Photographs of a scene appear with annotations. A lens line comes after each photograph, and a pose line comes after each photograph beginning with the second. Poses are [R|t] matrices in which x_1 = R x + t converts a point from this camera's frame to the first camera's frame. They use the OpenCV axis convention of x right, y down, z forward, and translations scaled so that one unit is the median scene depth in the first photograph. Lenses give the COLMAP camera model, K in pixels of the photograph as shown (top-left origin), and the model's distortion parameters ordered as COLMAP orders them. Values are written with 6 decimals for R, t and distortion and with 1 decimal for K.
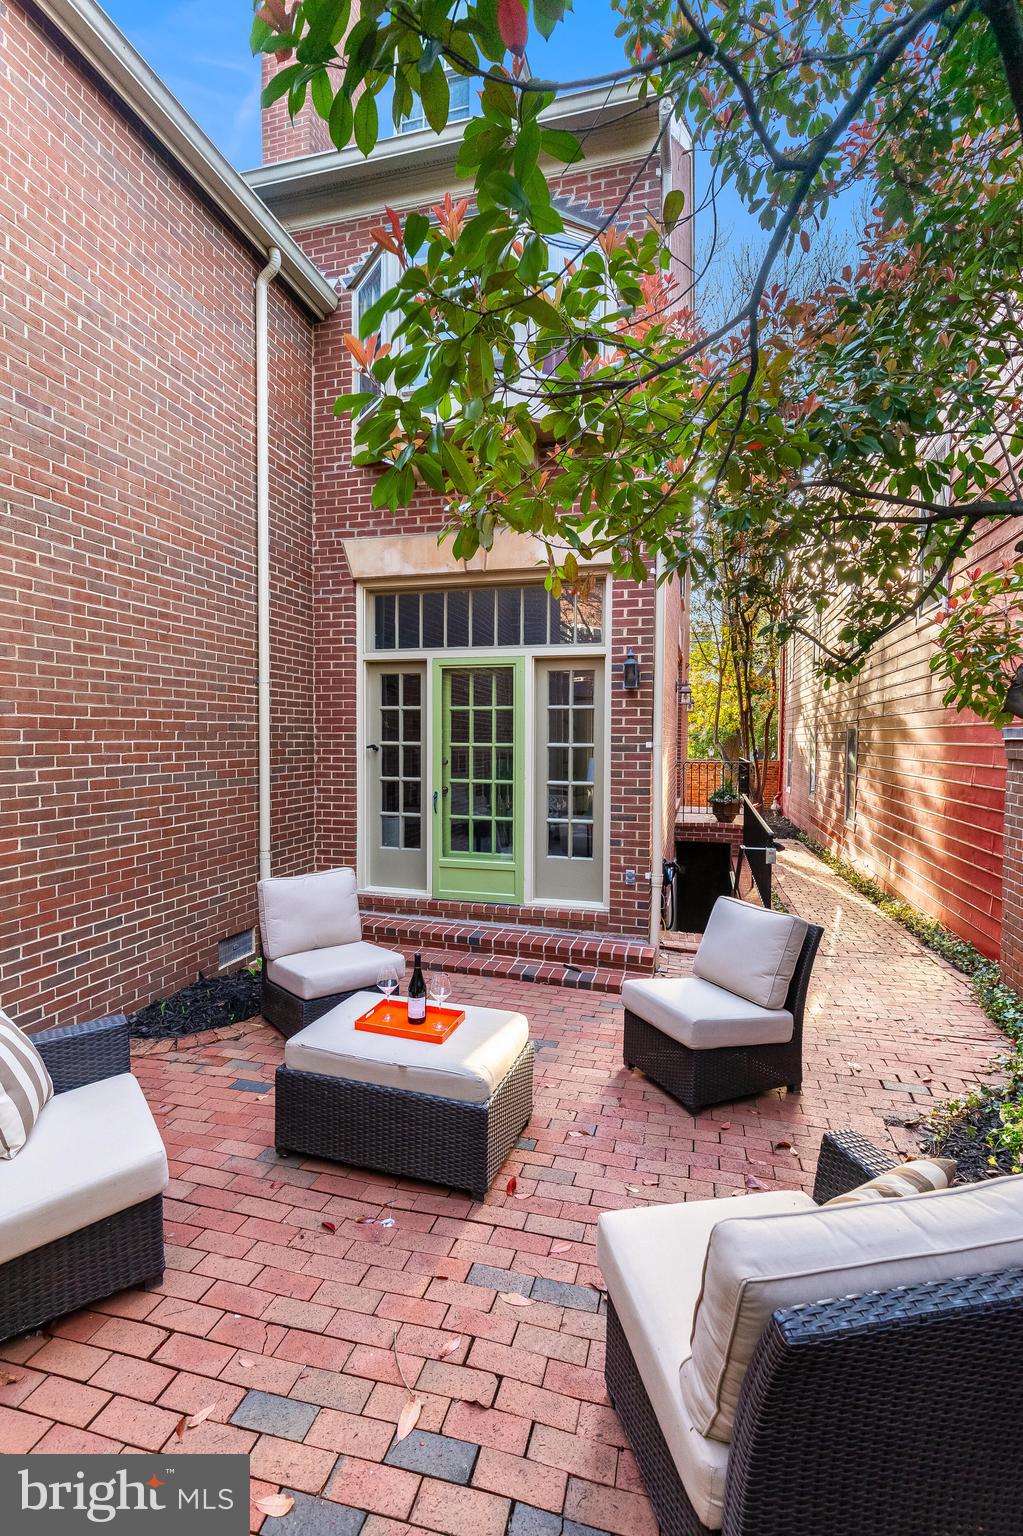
lens RADIAL K [[684.4, 0, 526.3], [0, 684.4, 746.8], [0, 0, 1]] dist [0.002452, -0.000472]
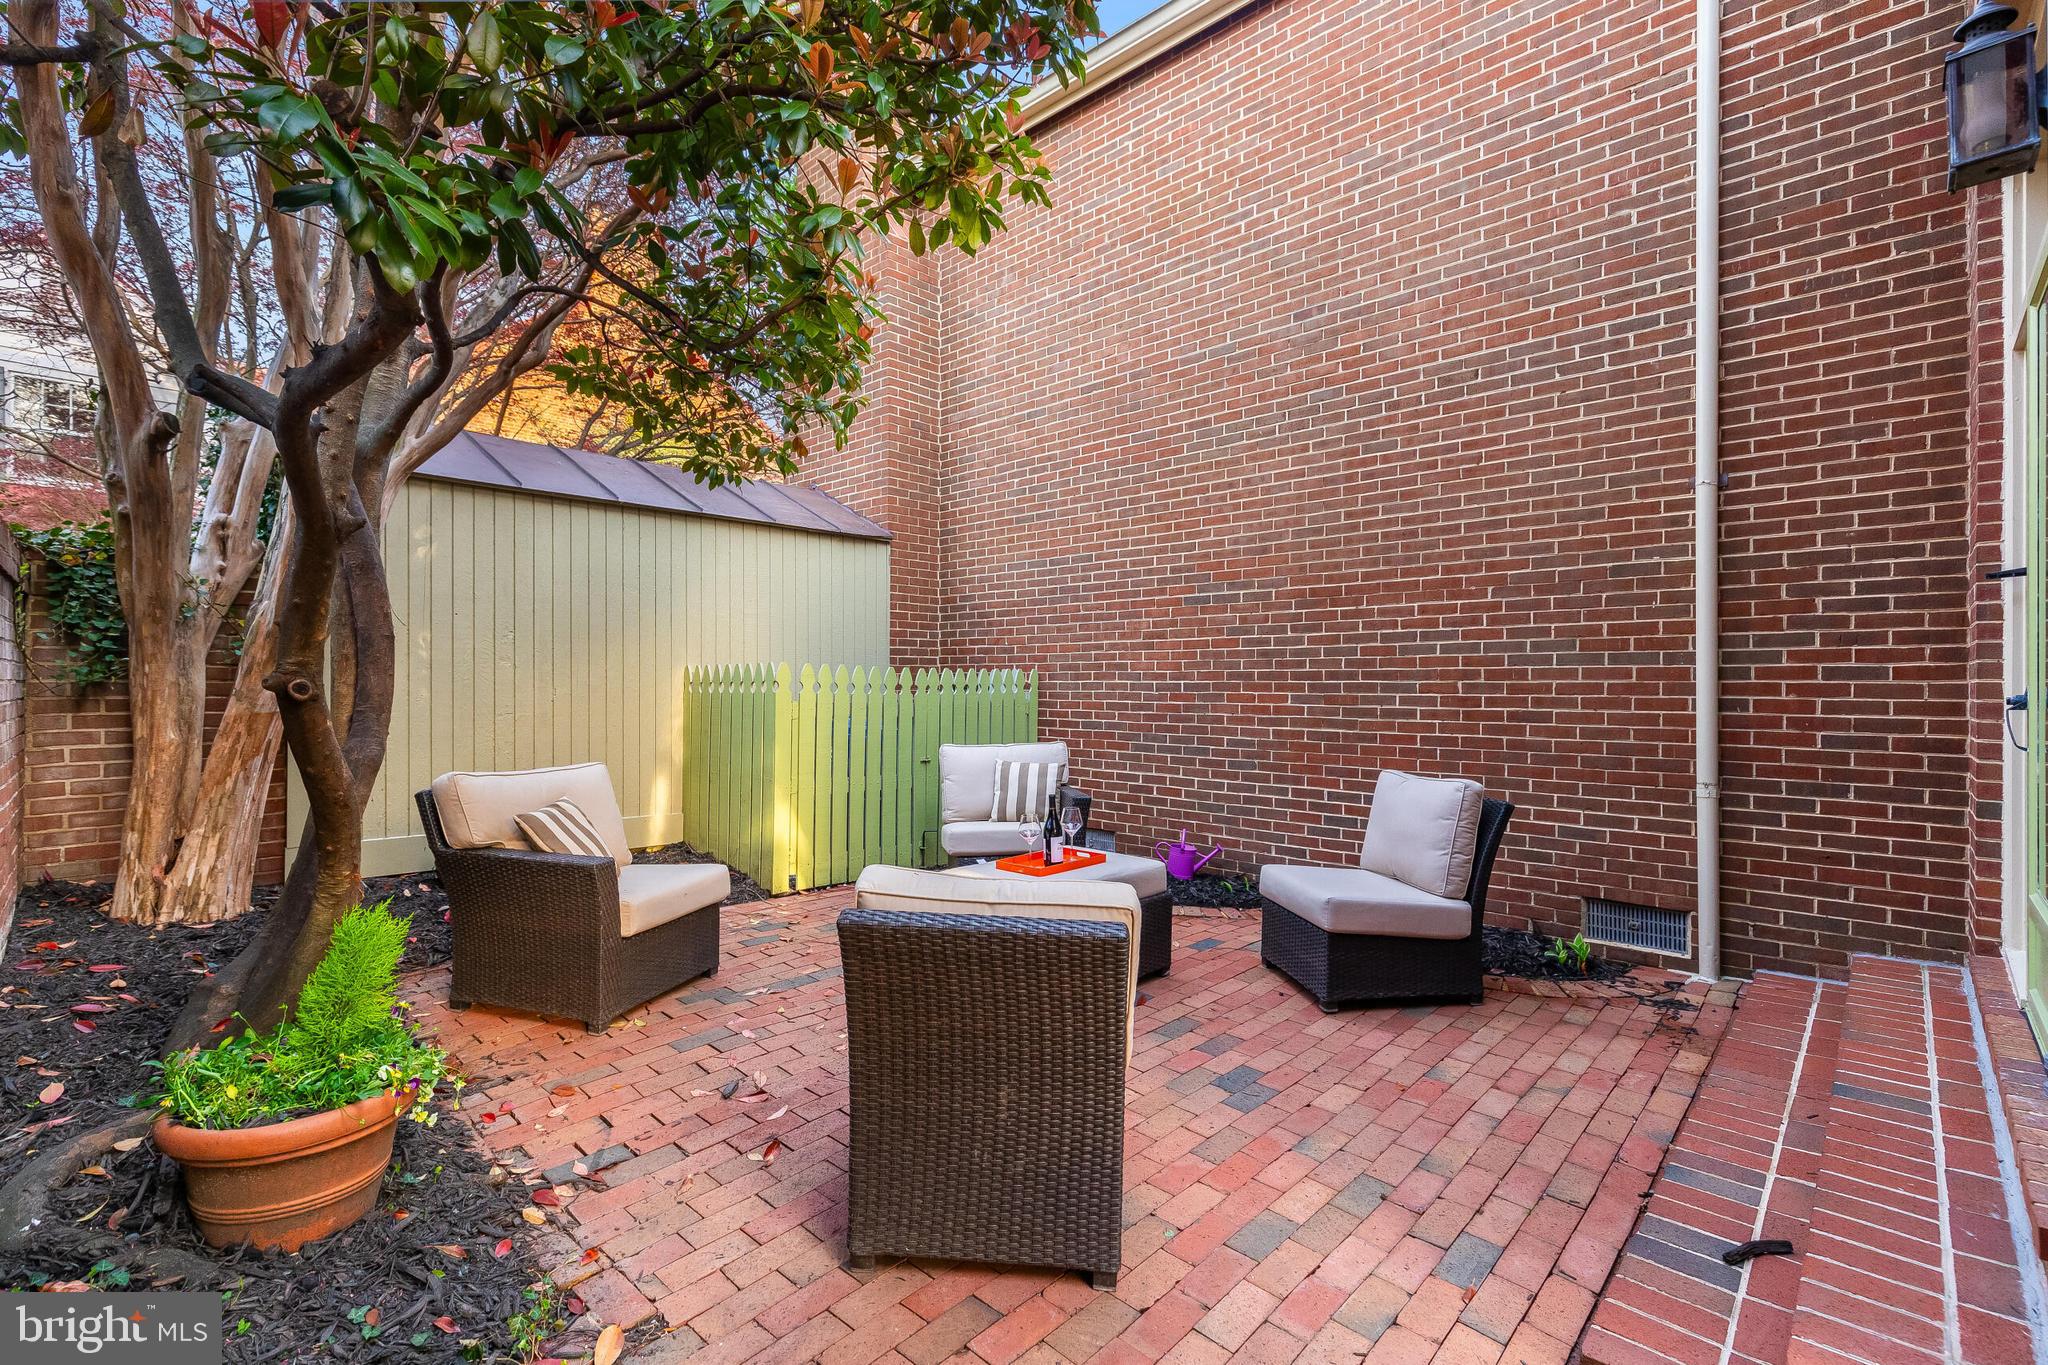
lens RADIAL K [[912.5, 0, 1001.4], [0, 912.5, 672.8], [0, 0, 1]] dist [0.002452, -0.000472]
pose [[-0.498255, -0.019441, -0.866812, 0.727747], [-0.021281, 0.999722, -0.010189, 0.106770], [0.866769, 0.013370, -0.498530, 1.151558]]
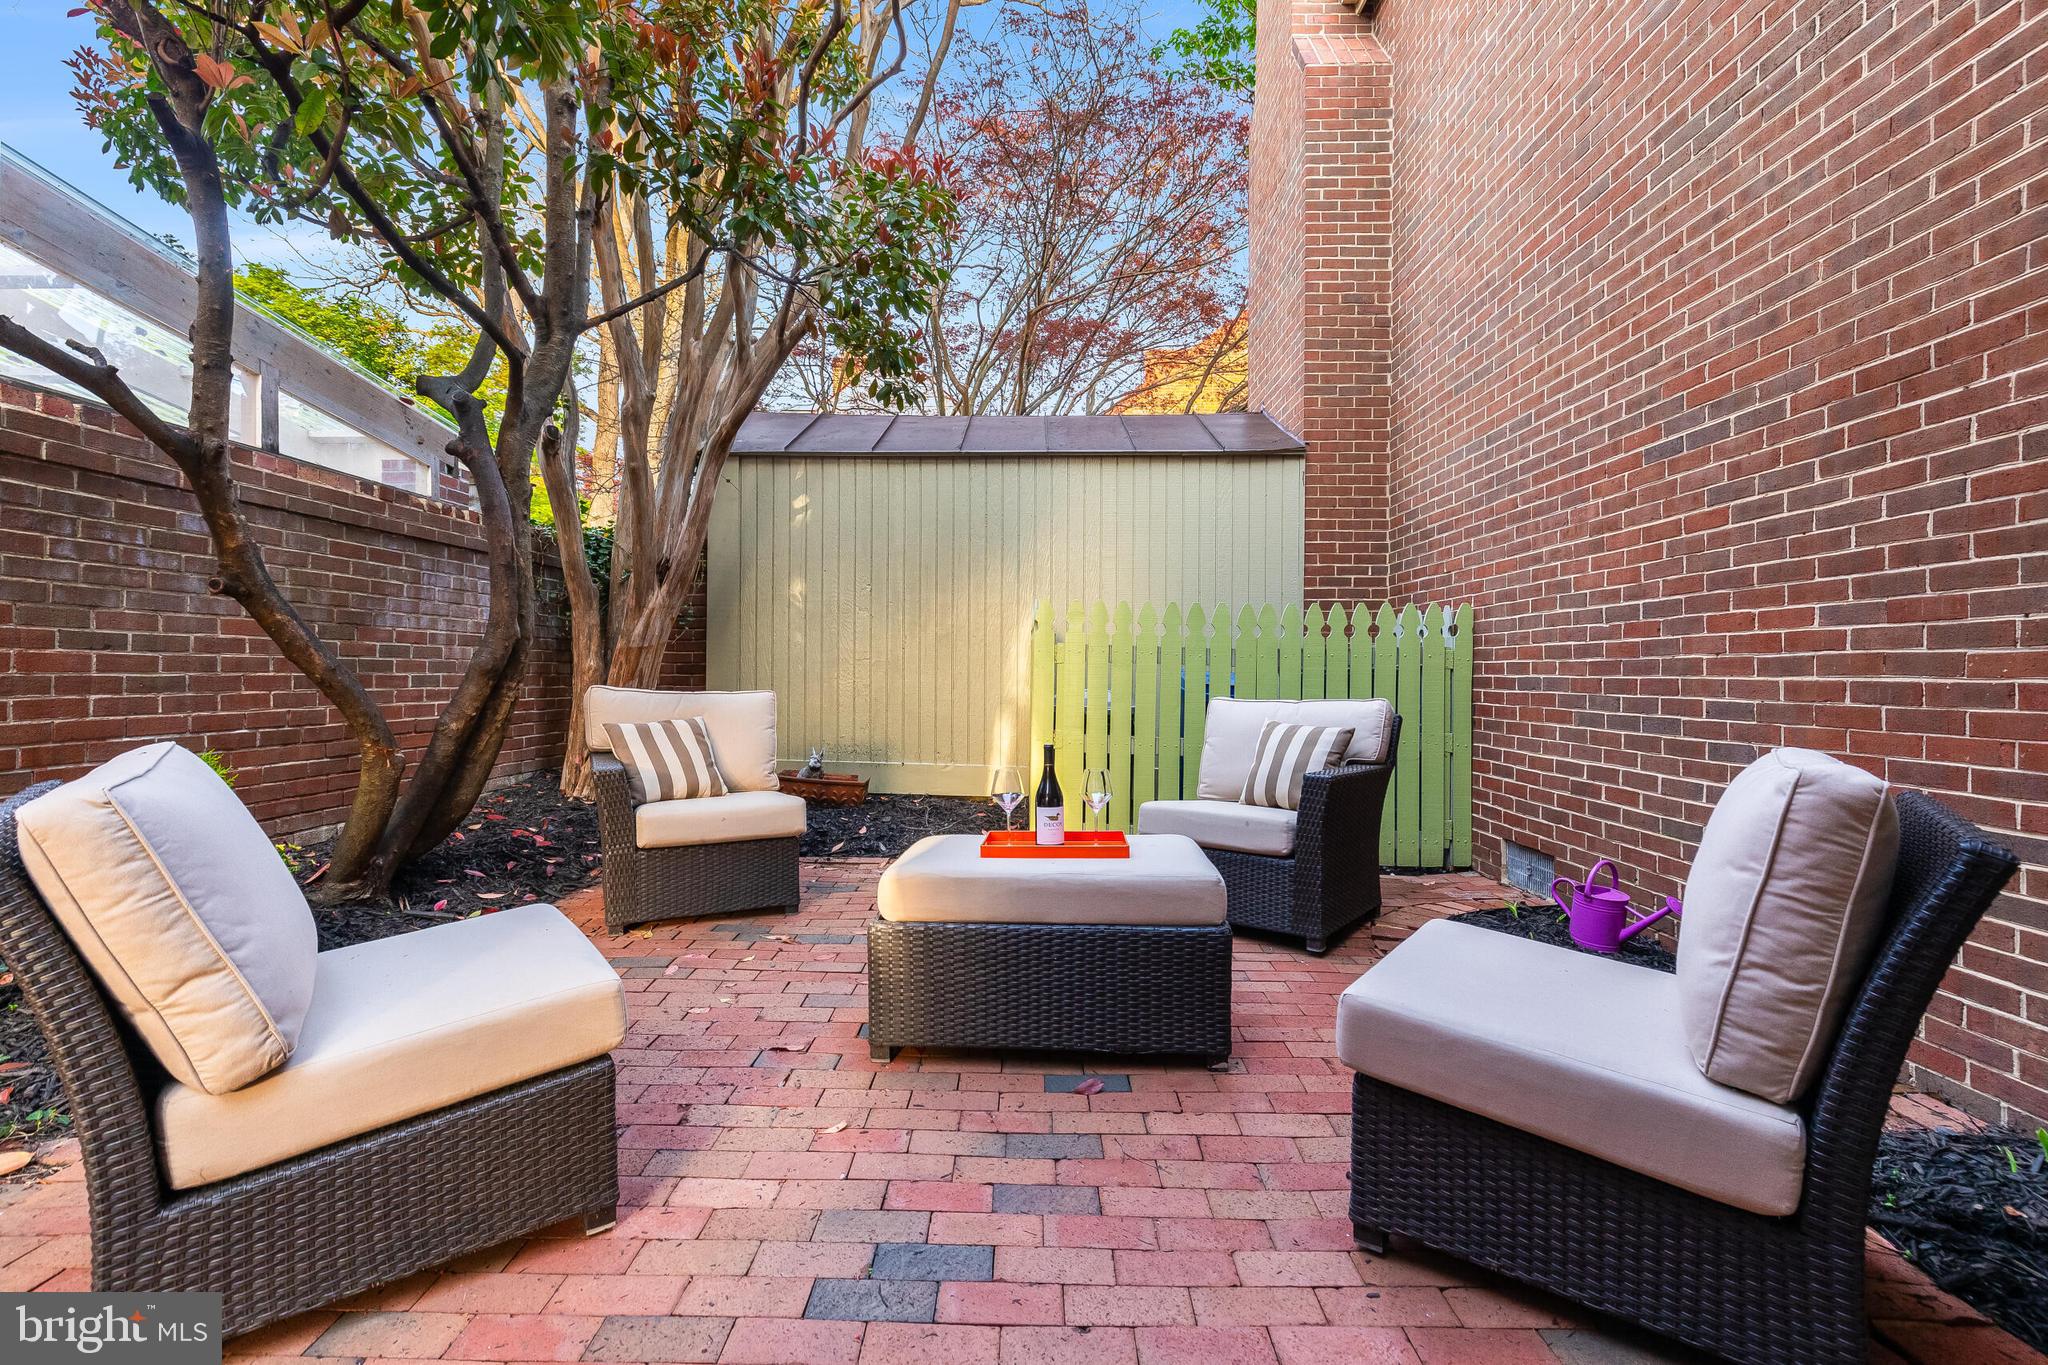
lens RADIAL K [[912.5, 0, 1020.5], [0, 912.5, 667.2], [0, 0, 1]] dist [0.002452, -0.000472]
pose [[-0.971730, -0.017815, -0.235422, 0.052061], [-0.019989, 0.999777, 0.006851, 0.164239], [0.235248, 0.011363, -0.971869, 1.339381]]
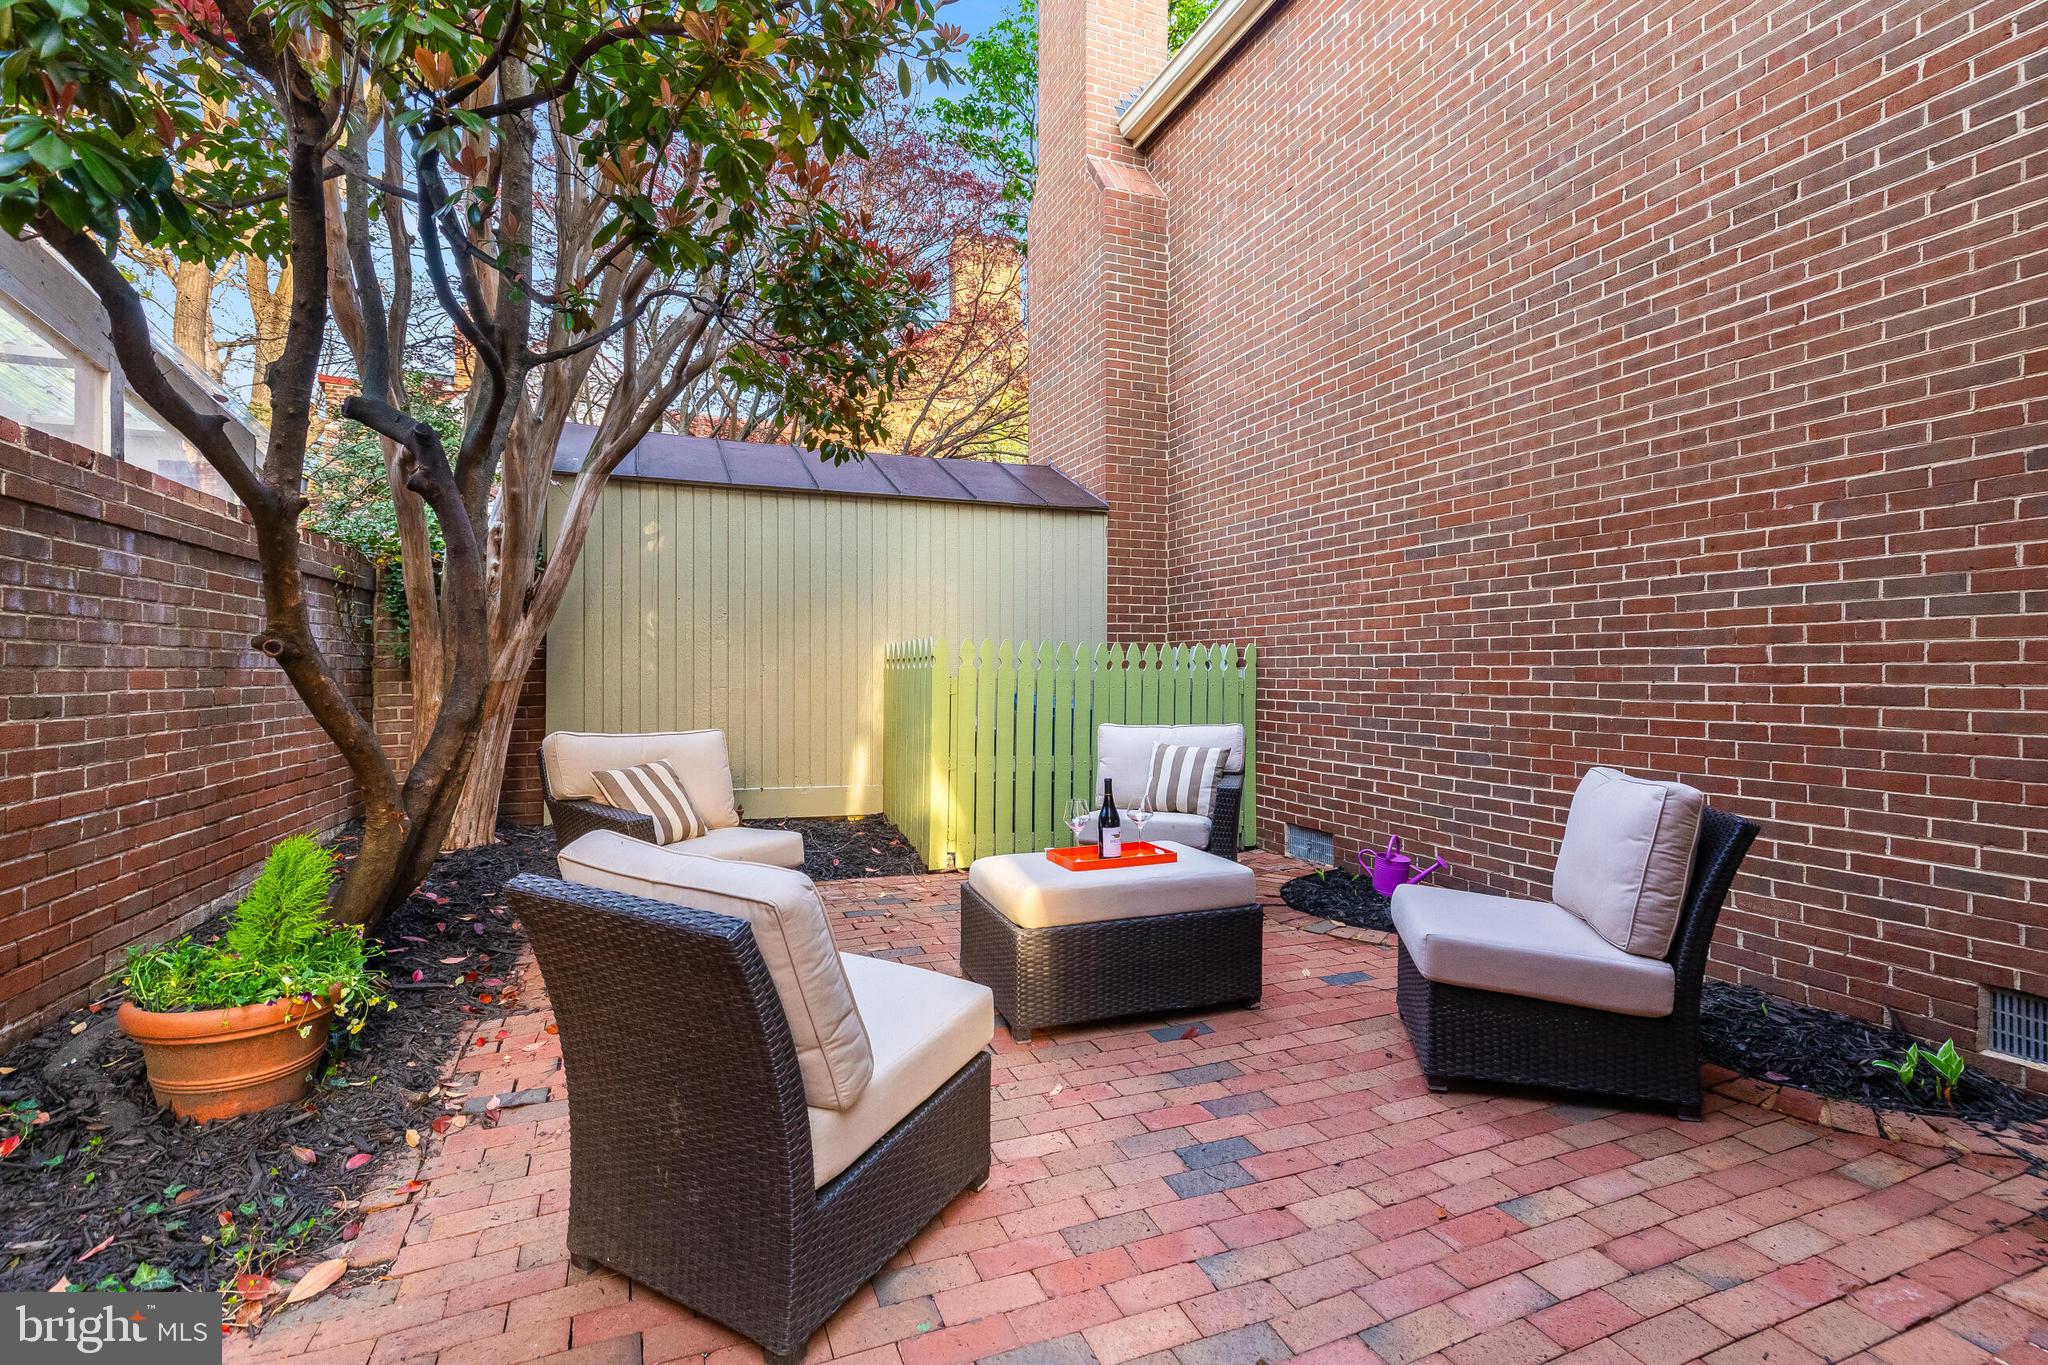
lens RADIAL K [[912.5, 0, 1012.2], [0, 912.5, 660.2], [0, 0, 1]] dist [0.002452, -0.000472]
pose [[-0.807698, -0.017011, -0.589351, 0.431387], [-0.017829, 0.999831, -0.004424, 0.122134], [0.589327, 0.006934, -0.807865, 1.333649]]
